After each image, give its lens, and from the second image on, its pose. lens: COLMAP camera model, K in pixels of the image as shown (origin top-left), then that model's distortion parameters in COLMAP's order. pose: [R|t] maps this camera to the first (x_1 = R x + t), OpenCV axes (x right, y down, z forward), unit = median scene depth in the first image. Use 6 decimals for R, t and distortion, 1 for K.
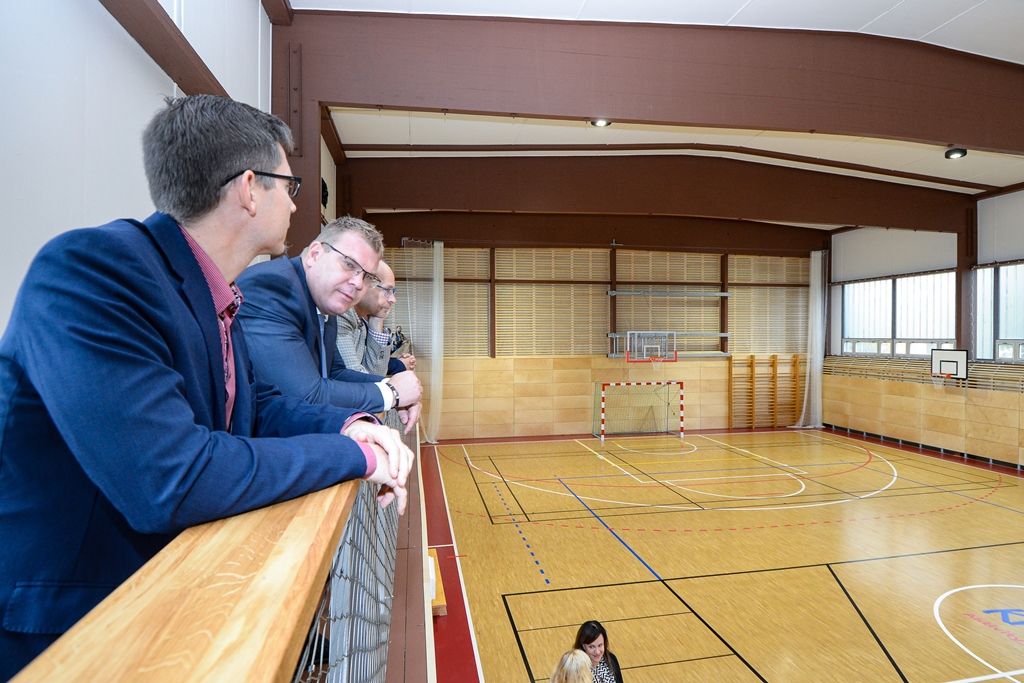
lens RADIAL K [[506.5, 0, 512.0], [0, 506.5, 341.5], [0, 0, 1]] dist [-0.011965, -0.000704]
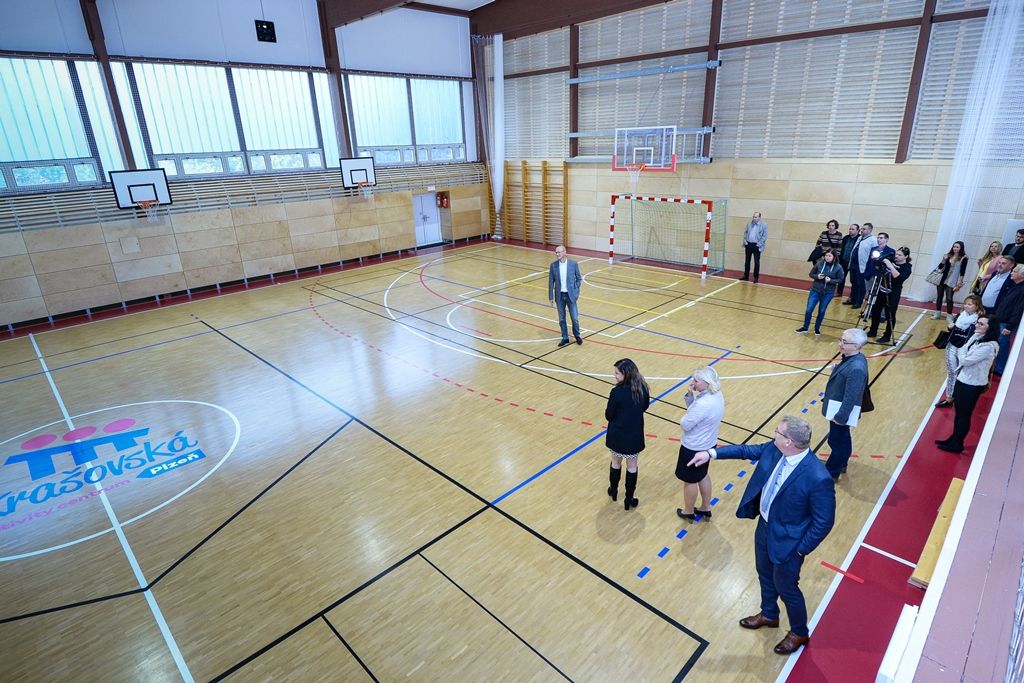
lens RADIAL K [[539.2, 0, 511.1], [0, 539.2, 337.9], [0, 0, 1]] dist [0.037851, -0.037346]
pose [[-0.552820, -0.269607, 0.788481, -0.414809], [0.043514, 0.935583, 0.350415, -0.022781], [-0.832164, 0.228026, -0.505477, 2.088411]]
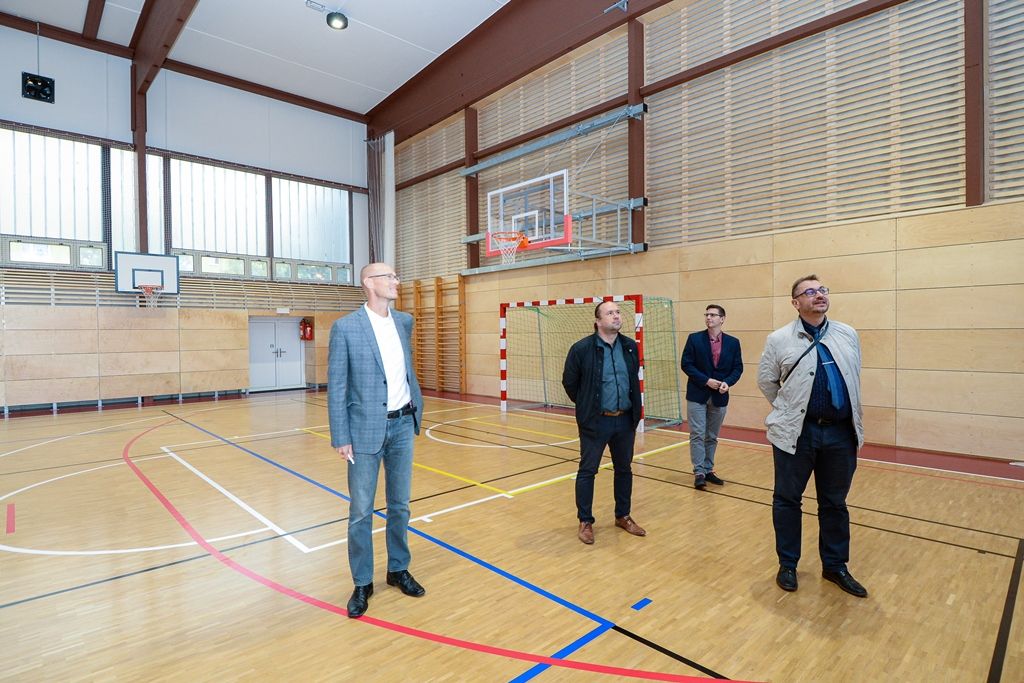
lens RADIAL K [[533.0, 0, 512.8], [0, 533.0, 344.8], [0, 0, 1]] dist [0.024812, -0.033778]
pose [[-0.527219, -0.011585, 0.849650, -0.304095], [0.021133, 0.999419, 0.026740, 0.052533], [-0.849467, 0.032054, -0.526668, 1.880457]]
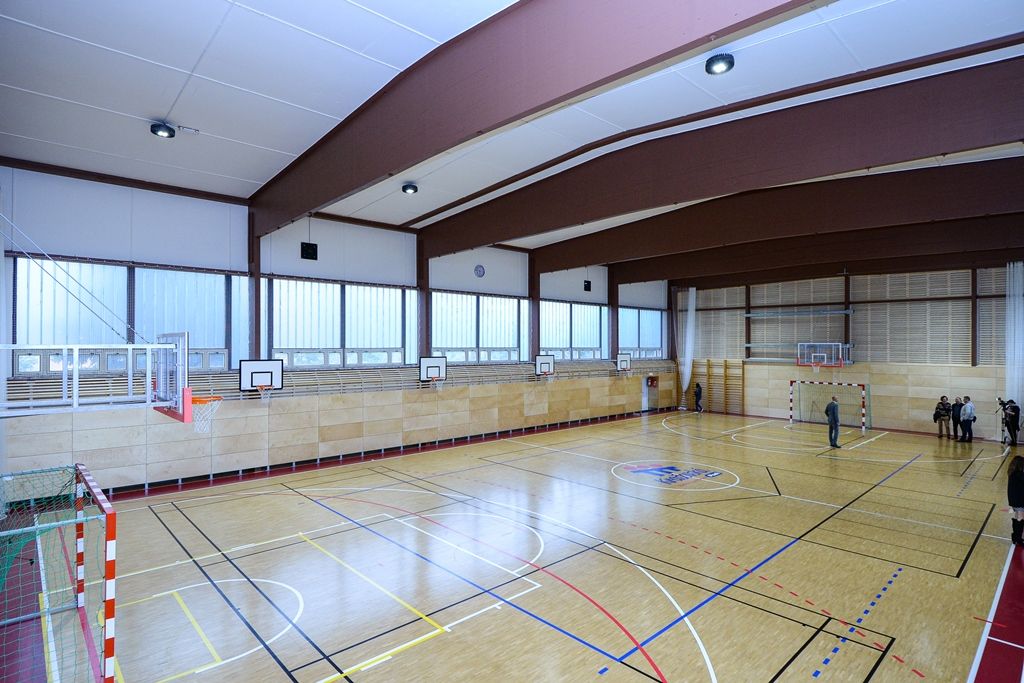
lens RADIAL K [[533.0, 0, 512.8], [0, 533.0, 344.8], [0, 0, 1]] dist [0.024812, -0.033778]
pose [[-0.531055, 0.000550, 0.847337, -0.503393], [0.007886, 0.999960, 0.004294, -0.027679], [-0.847301, 0.008963, -0.531038, 2.531675]]
